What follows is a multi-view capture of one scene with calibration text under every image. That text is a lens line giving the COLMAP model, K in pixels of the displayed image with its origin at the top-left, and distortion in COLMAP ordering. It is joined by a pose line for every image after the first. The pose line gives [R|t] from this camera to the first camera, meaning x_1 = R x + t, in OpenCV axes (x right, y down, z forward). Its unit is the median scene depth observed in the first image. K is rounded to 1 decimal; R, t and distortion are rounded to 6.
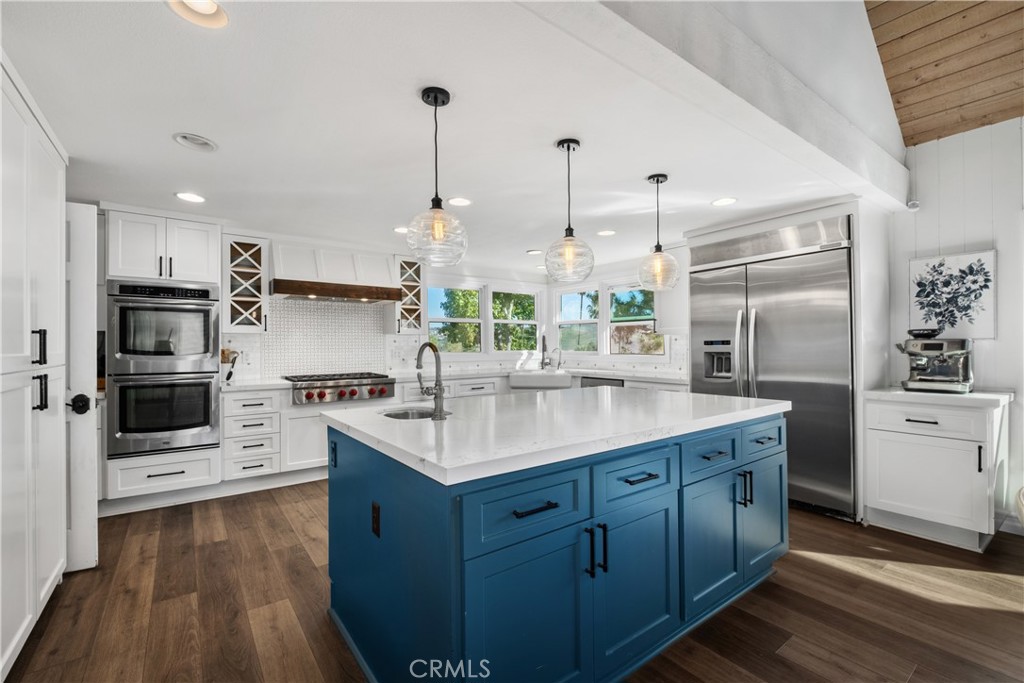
lens RADIAL K [[443.4, 0, 512.2], [0, 443.4, 342.5], [0, 0, 1]] dist [-0.005015, -0.001373]
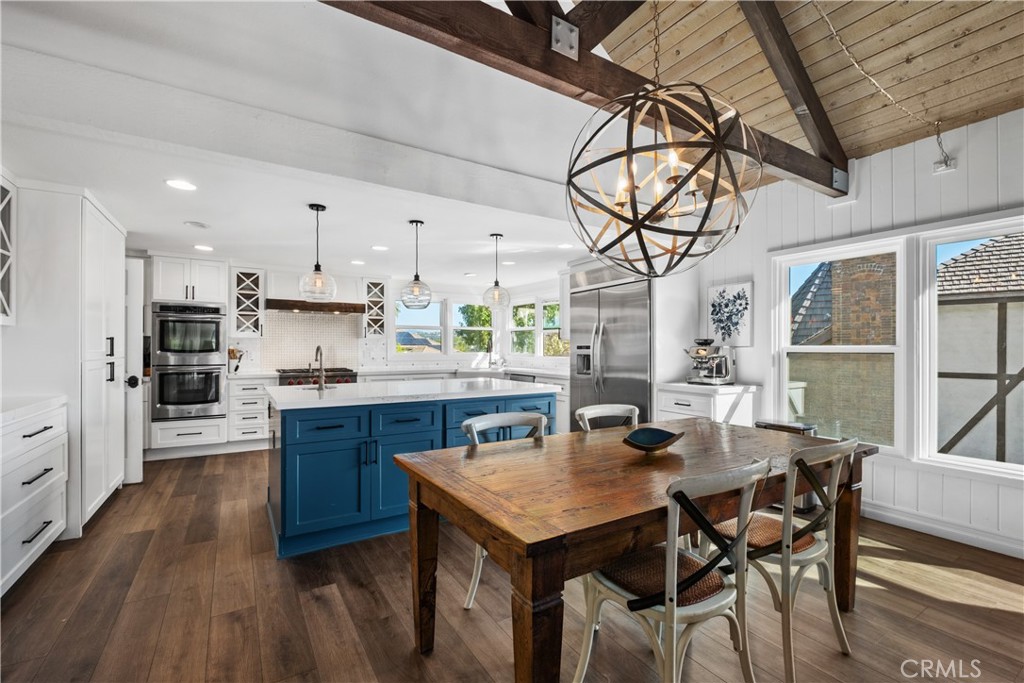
lens RADIAL K [[443.4, 0, 510.4], [0, 443.4, 345.4], [0, 0, 1]] dist [-0.005015, -0.001373]
pose [[0.996486, 0.008313, -0.083341, 0.422801], [-0.008187, 0.999965, 0.001849, -0.007743], [0.083353, -0.001160, 0.996519, -0.395835]]
